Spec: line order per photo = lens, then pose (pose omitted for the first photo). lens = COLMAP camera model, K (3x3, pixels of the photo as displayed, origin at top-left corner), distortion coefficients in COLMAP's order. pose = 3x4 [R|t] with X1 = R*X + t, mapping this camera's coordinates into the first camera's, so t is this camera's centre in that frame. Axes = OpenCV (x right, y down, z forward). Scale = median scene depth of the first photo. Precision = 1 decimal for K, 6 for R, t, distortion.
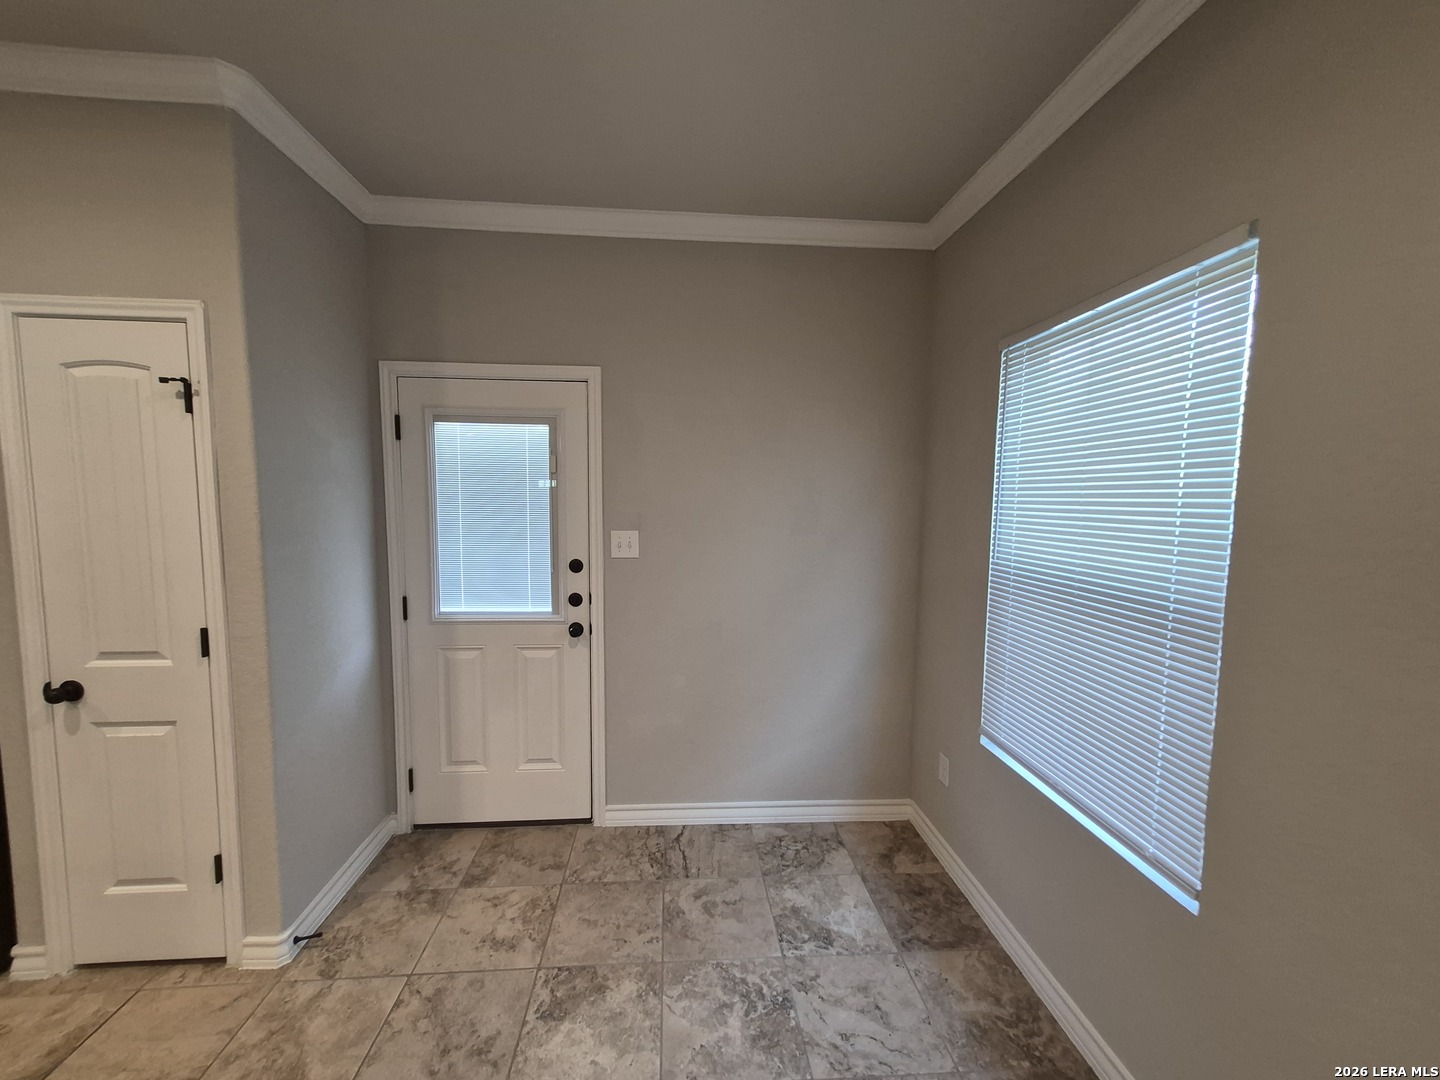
lens RADIAL K [[564.3, 0, 709.5], [0, 564.3, 546.5], [0, 0, 1]] dist [0.011191, -0.001823]
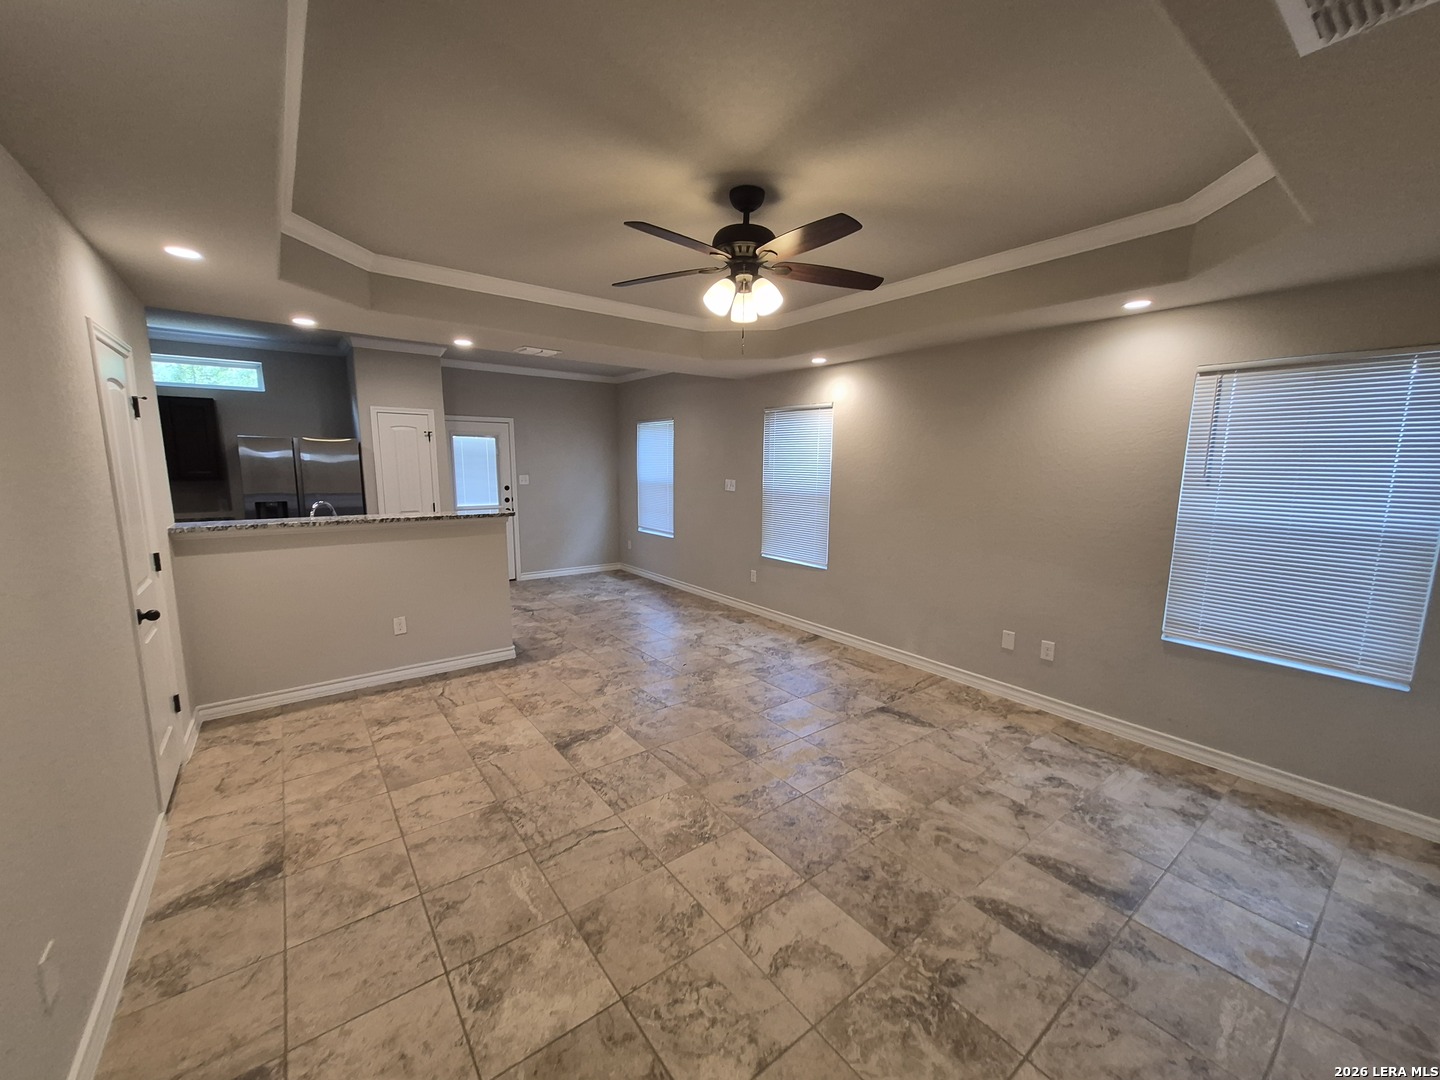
lens RADIAL K [[564.3, 0, 709.5], [0, 564.3, 546.5], [0, 0, 1]] dist [0.011191, -0.001823]
pose [[0.841014, -0.084838, 0.534320, -0.934070], [0.046583, 0.995316, 0.084714, 0.135886], [-0.539004, -0.046355, 0.841027, -1.979295]]
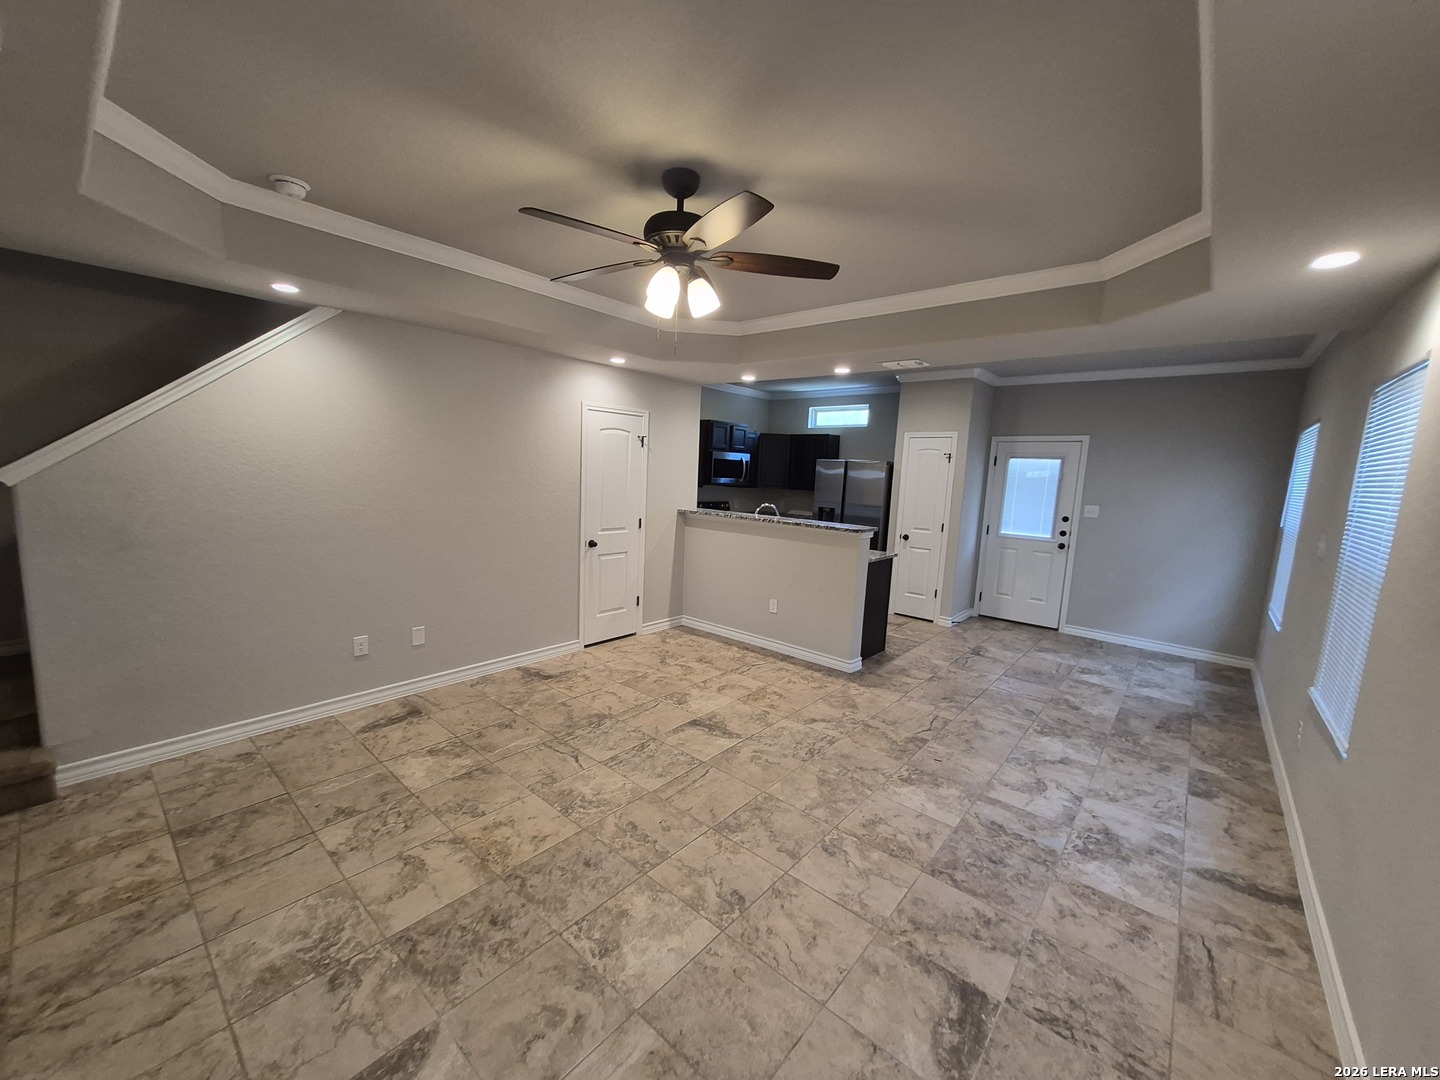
lens RADIAL K [[564.3, 0, 709.5], [0, 564.3, 546.5], [0, 0, 1]] dist [0.011191, -0.001823]
pose [[0.703173, 0.115631, -0.701554, 0.399084], [-0.094681, 0.993128, 0.068789, 0.127470], [0.704687, 0.018053, 0.709289, -1.755882]]
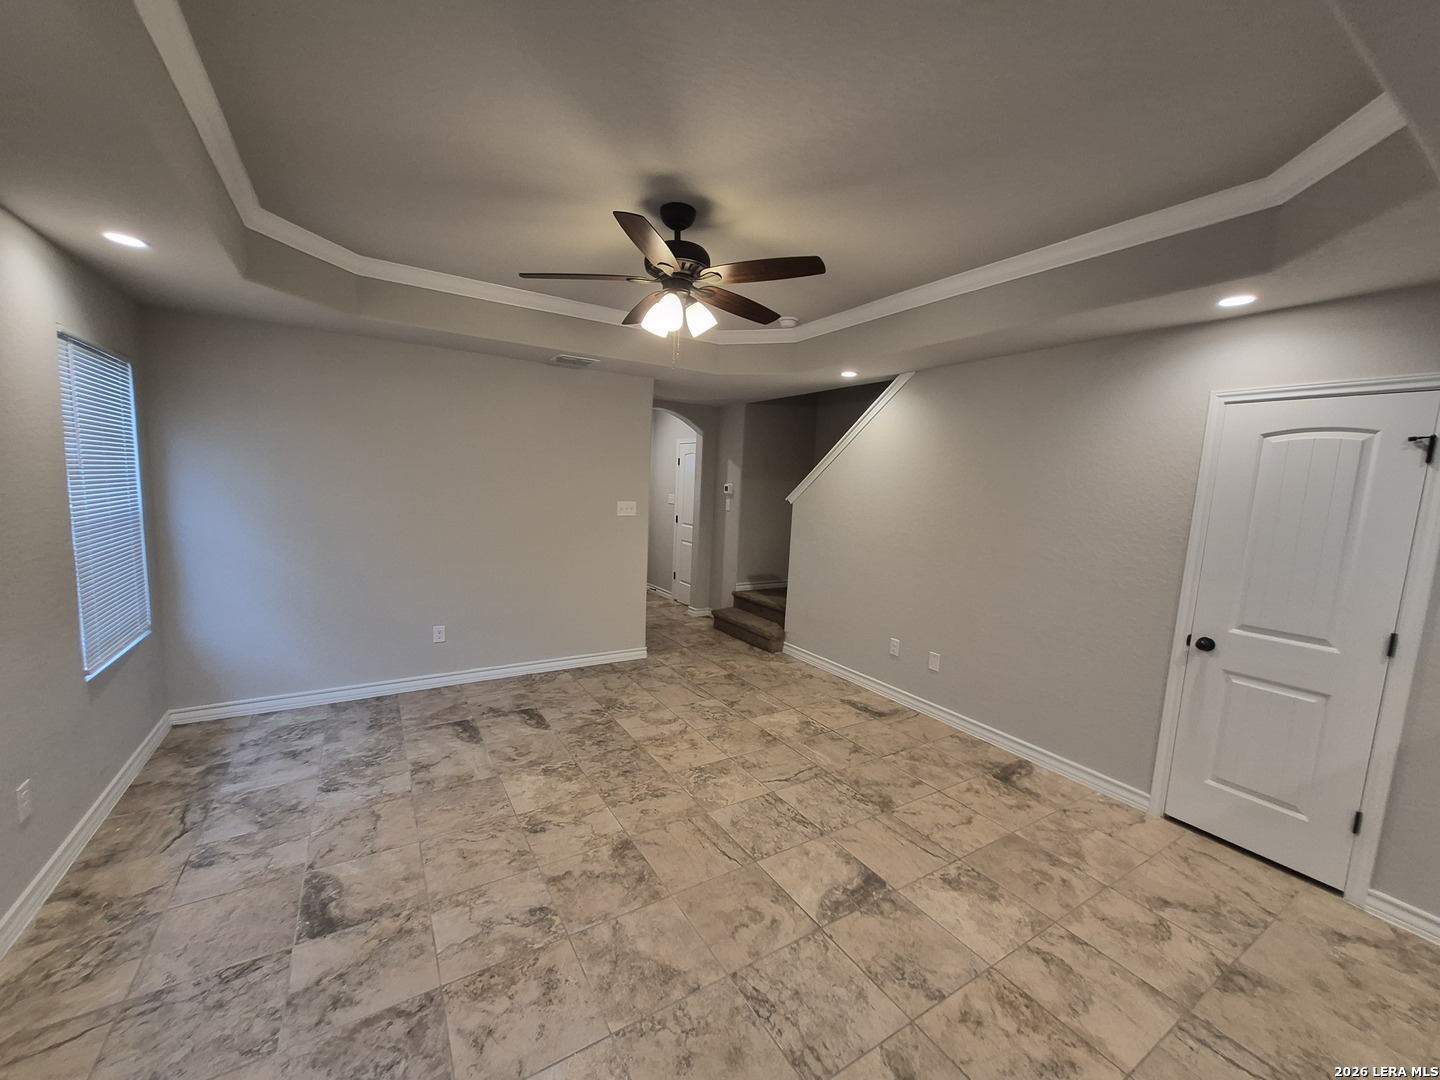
lens RADIAL K [[564.3, 0, 709.5], [0, 564.3, 546.5], [0, 0, 1]] dist [0.011191, -0.001823]
pose [[-0.888430, 0.005919, -0.458974, 0.079588], [-0.090951, 0.977821, 0.188664, -0.007128], [0.449911, 0.209359, -0.868187, -0.199536]]
